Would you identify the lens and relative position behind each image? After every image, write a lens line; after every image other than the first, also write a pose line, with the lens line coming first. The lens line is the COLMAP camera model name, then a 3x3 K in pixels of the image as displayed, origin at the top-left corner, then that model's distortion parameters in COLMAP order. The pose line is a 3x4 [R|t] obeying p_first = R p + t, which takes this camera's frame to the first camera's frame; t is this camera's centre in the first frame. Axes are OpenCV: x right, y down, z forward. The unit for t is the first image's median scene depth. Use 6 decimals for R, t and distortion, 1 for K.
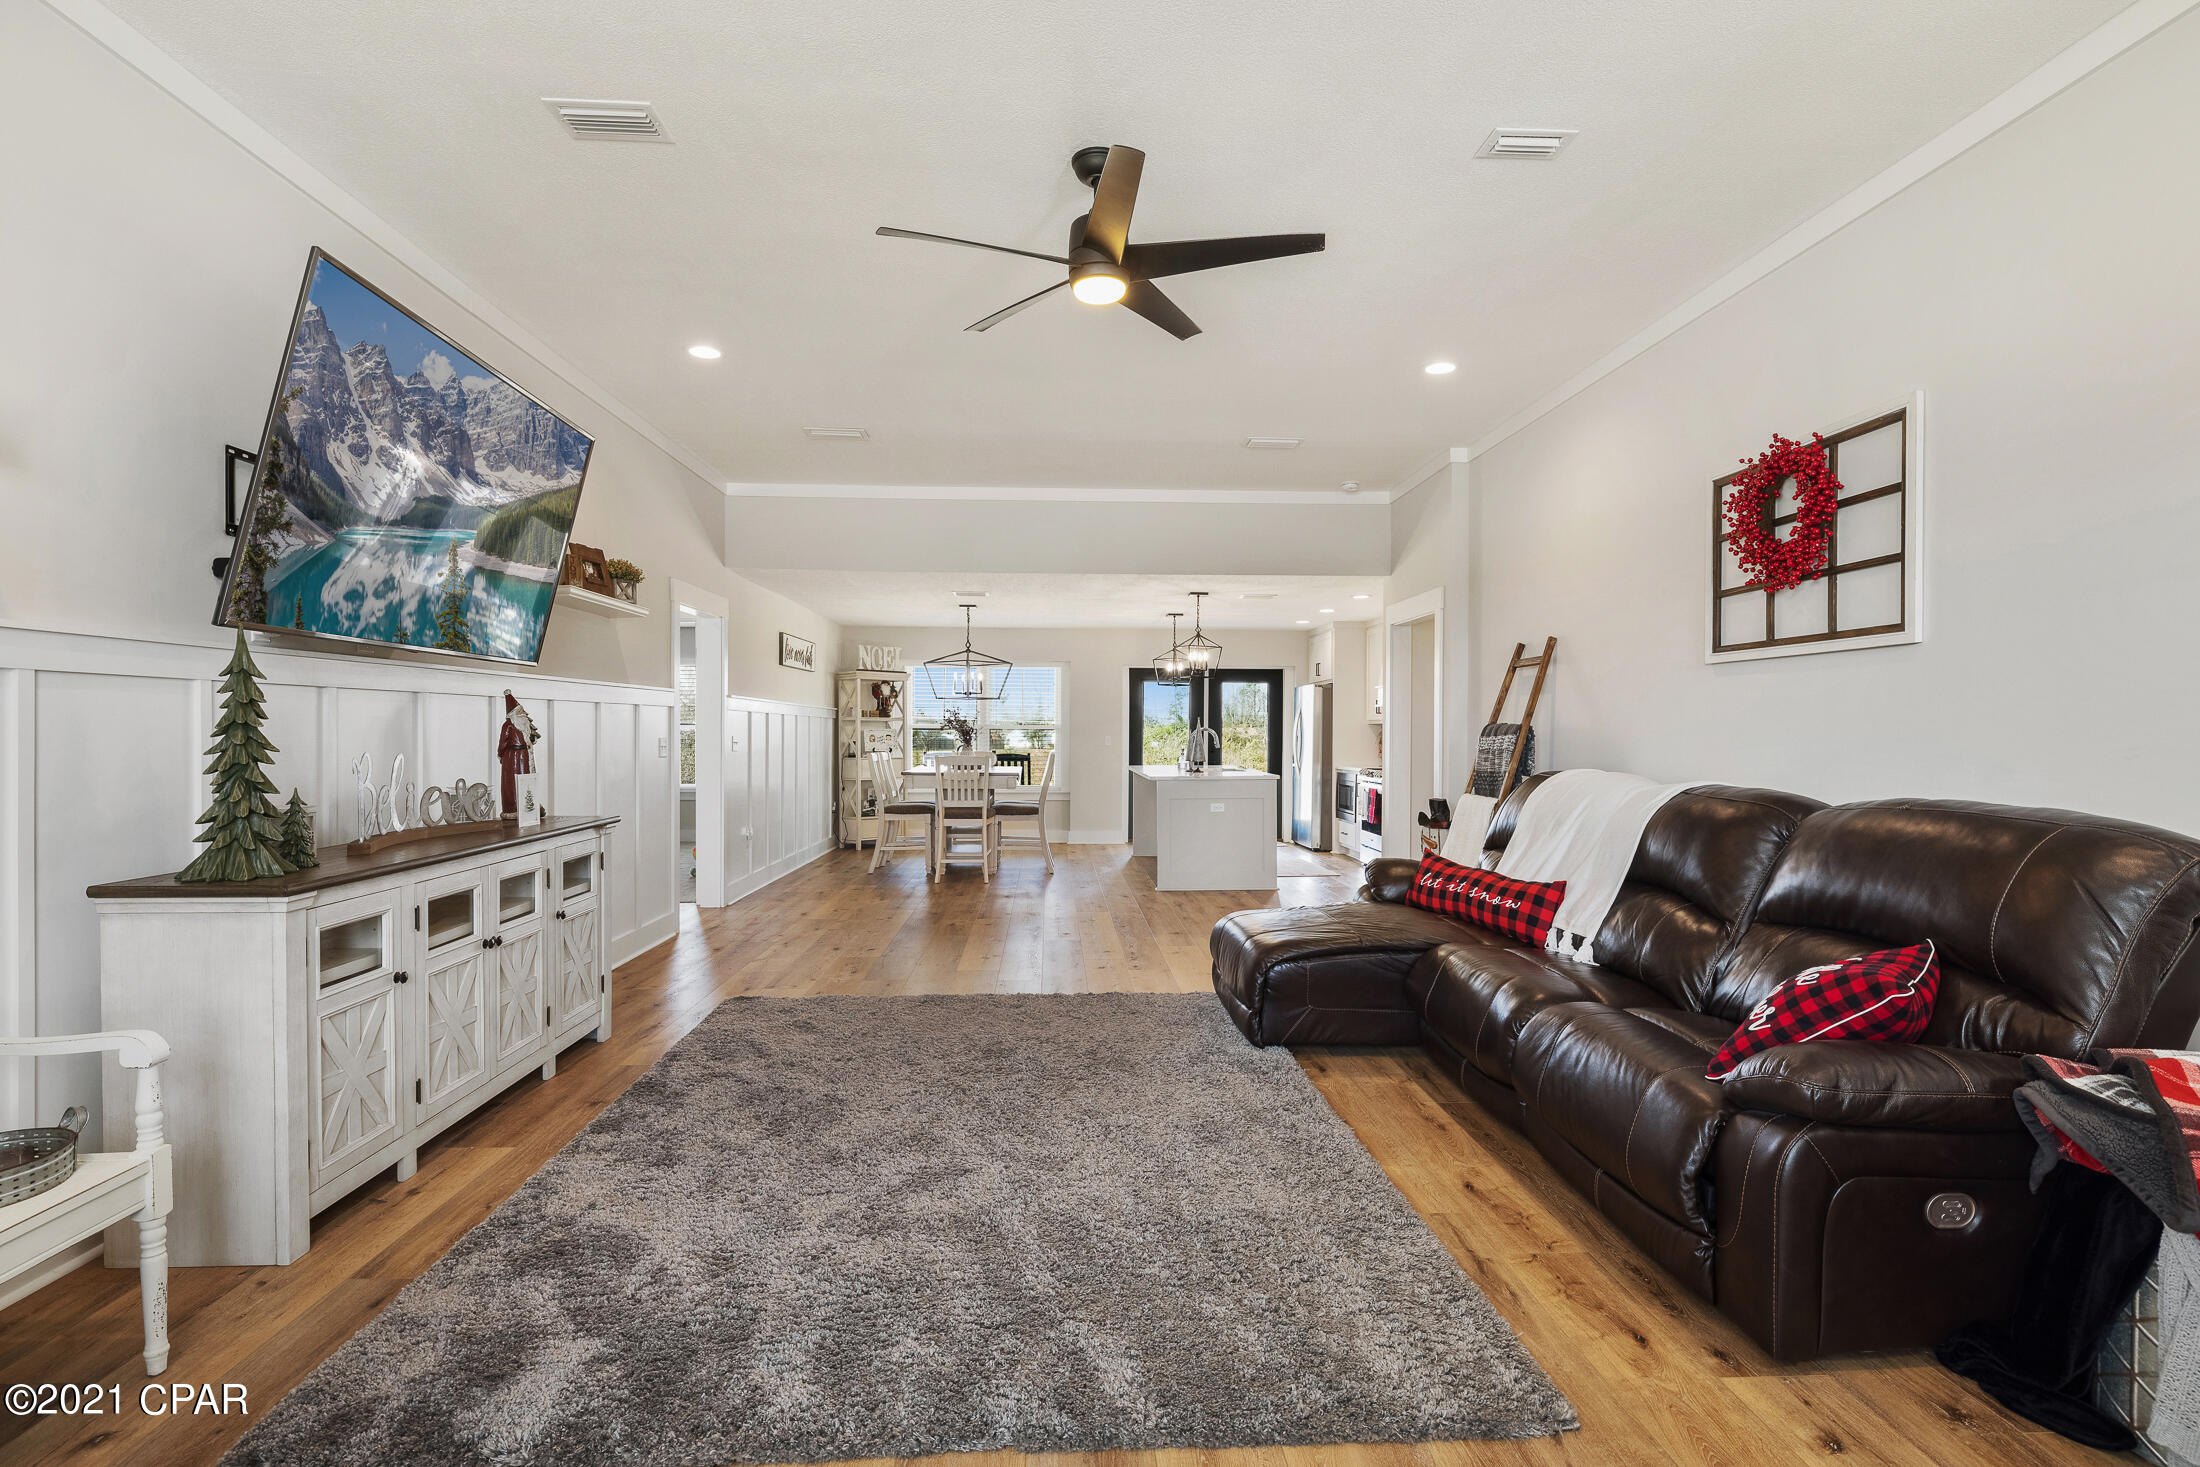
lens RADIAL K [[1010.0, 0, 1104.7], [0, 1010.0, 737.4], [0, 0, 1]] dist [-0.001751, -0.000163]
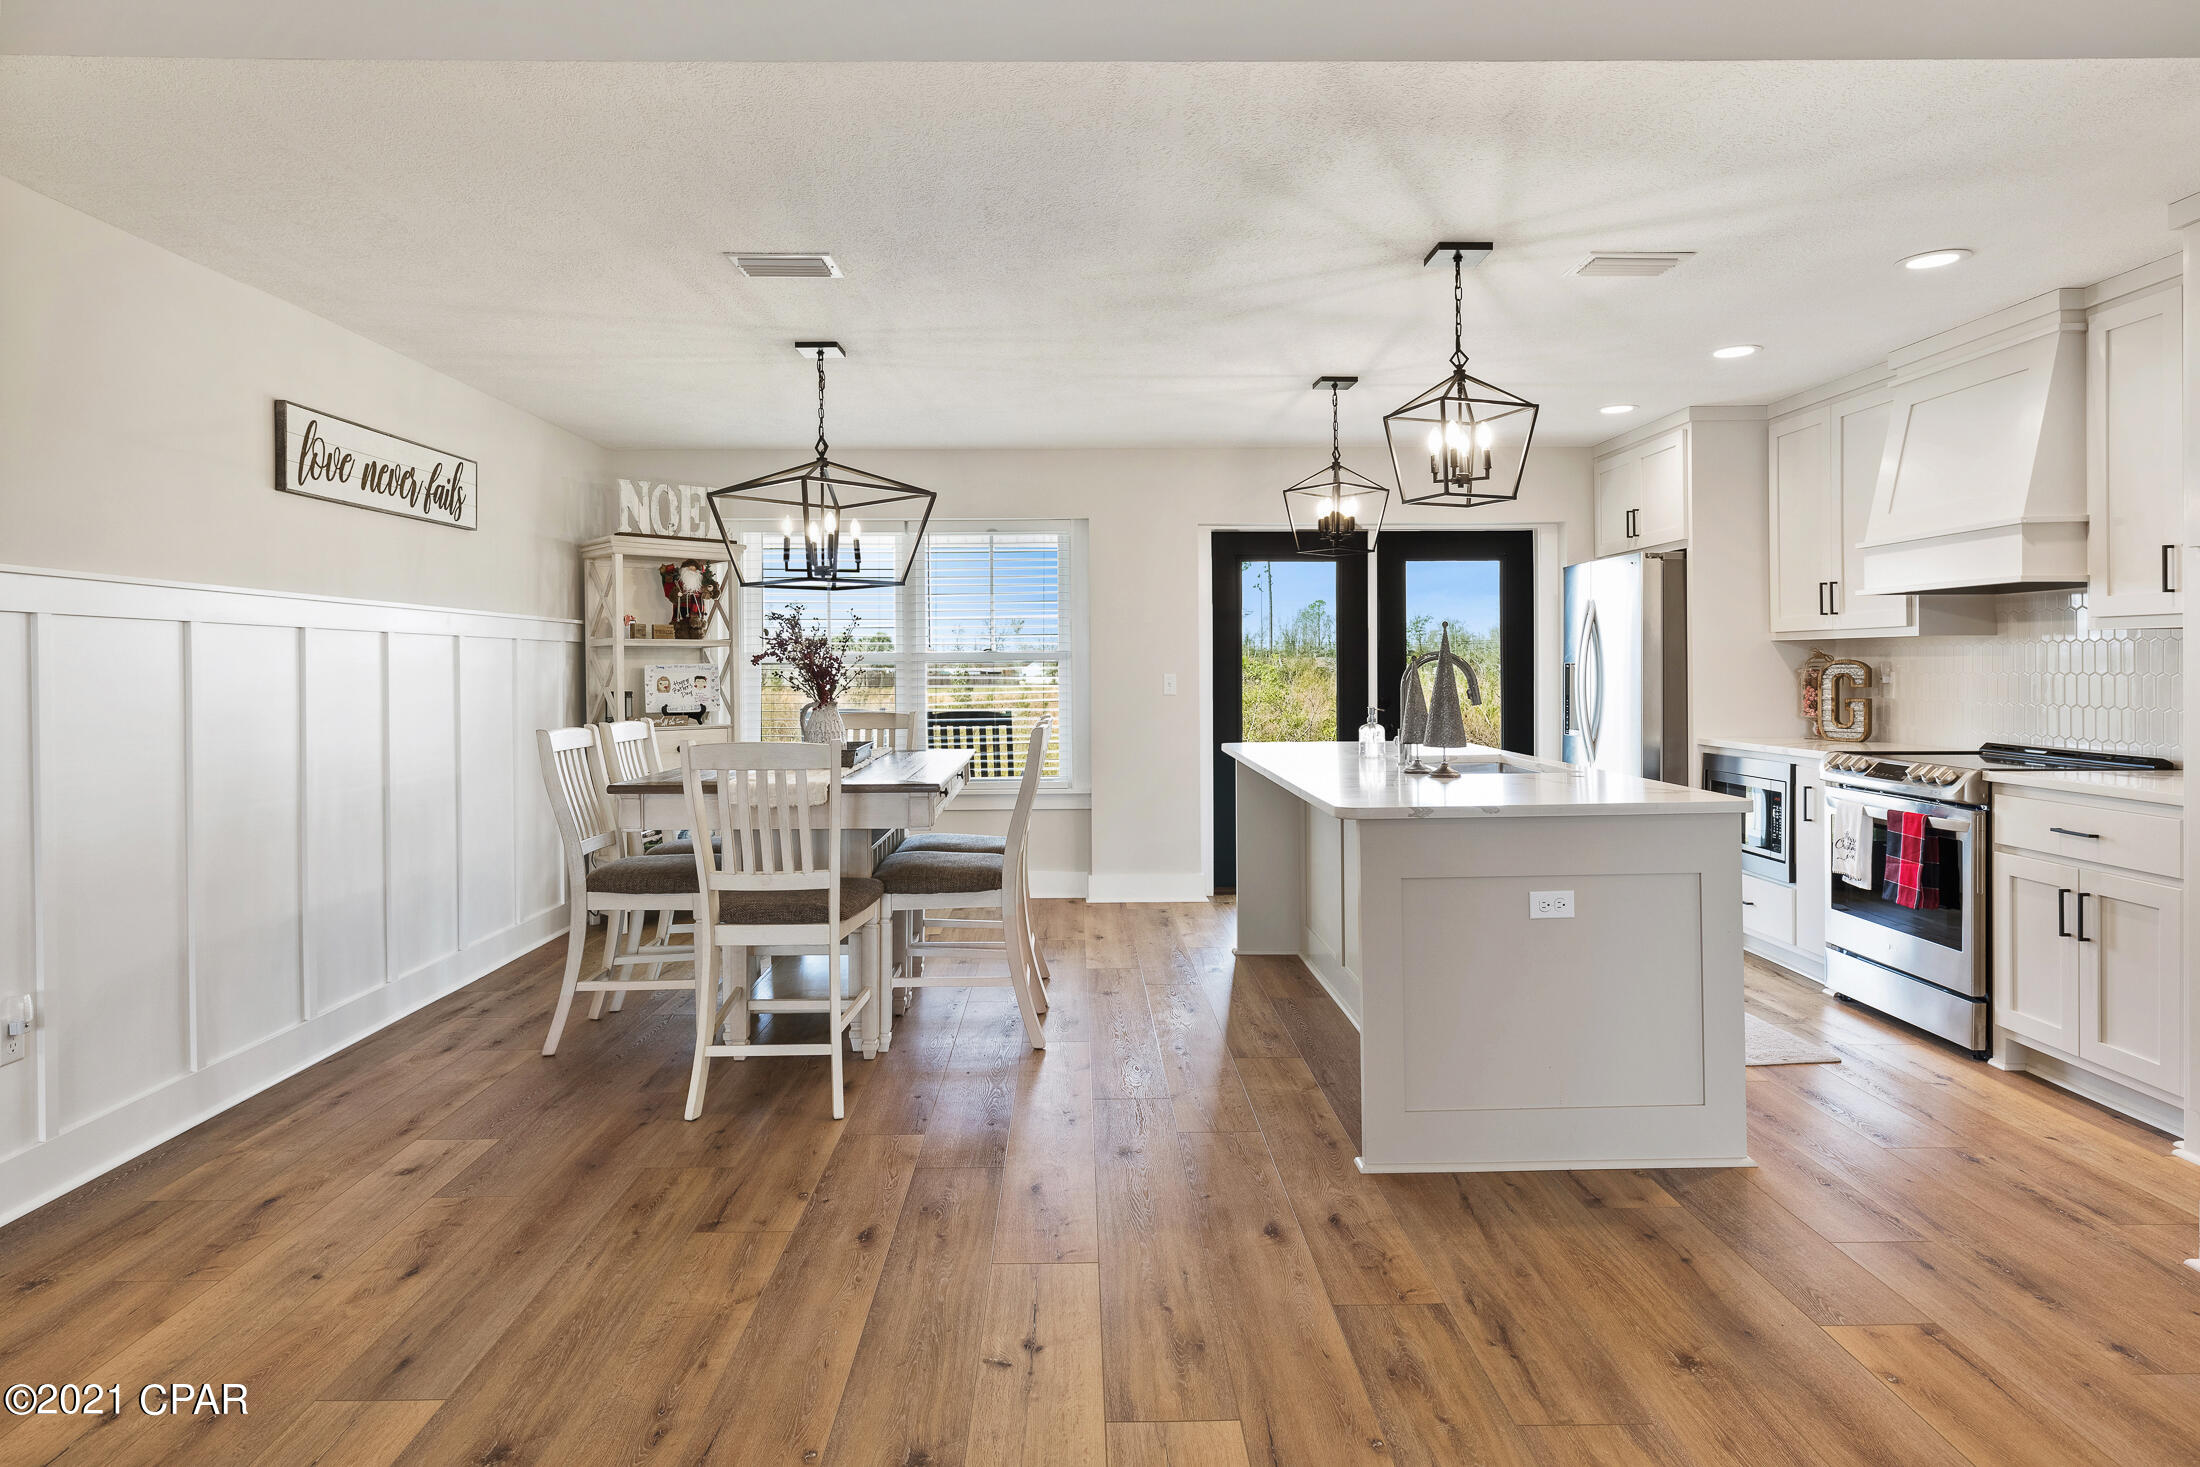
lens RADIAL K [[1205.5, 0, 1093.7], [0, 1205.5, 669.4], [0, 0, 1]] dist [0.007259, -0.003966]
pose [[0.999269, -0.009648, -0.037000, -0.011866], [0.009547, 0.999950, -0.002905, -0.002728], [0.037026, 0.002550, 0.999311, 0.459483]]
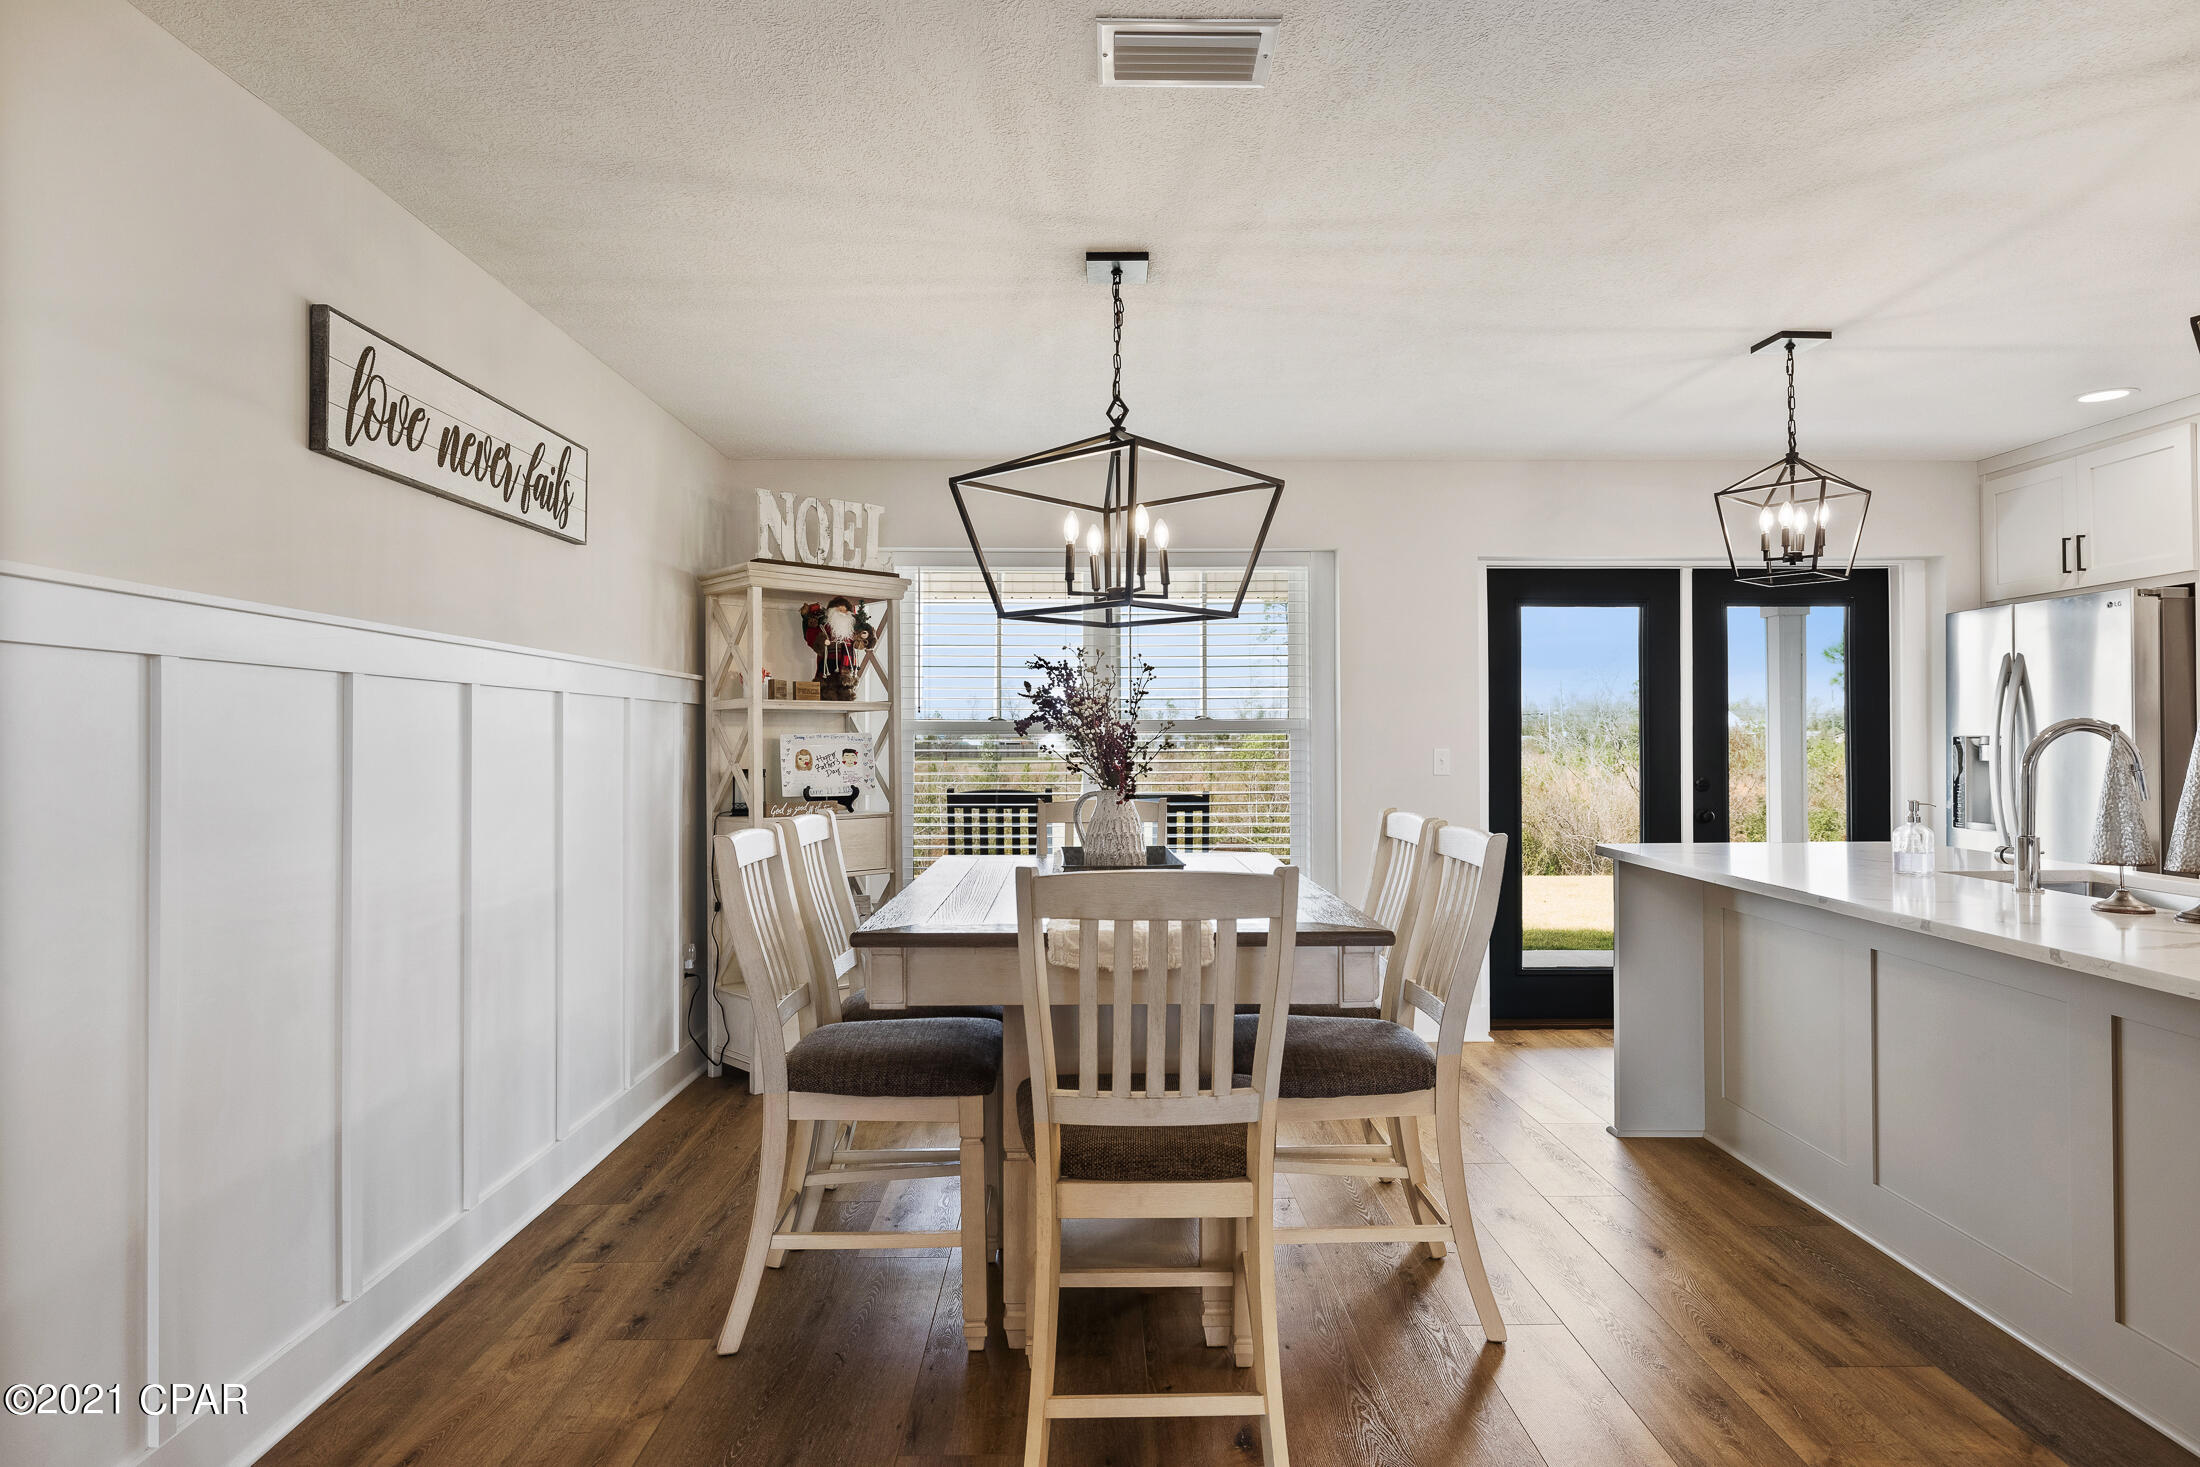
lens RADIAL K [[1205.5, 0, 1111.8], [0, 1205.5, 720.2], [0, 0, 1]] dist [0.007259, -0.003966]
pose [[0.999326, -0.006155, -0.036178, -0.107451], [0.005449, 0.999793, -0.019579, -0.004295], [0.036291, 0.019368, 0.999154, 0.586878]]
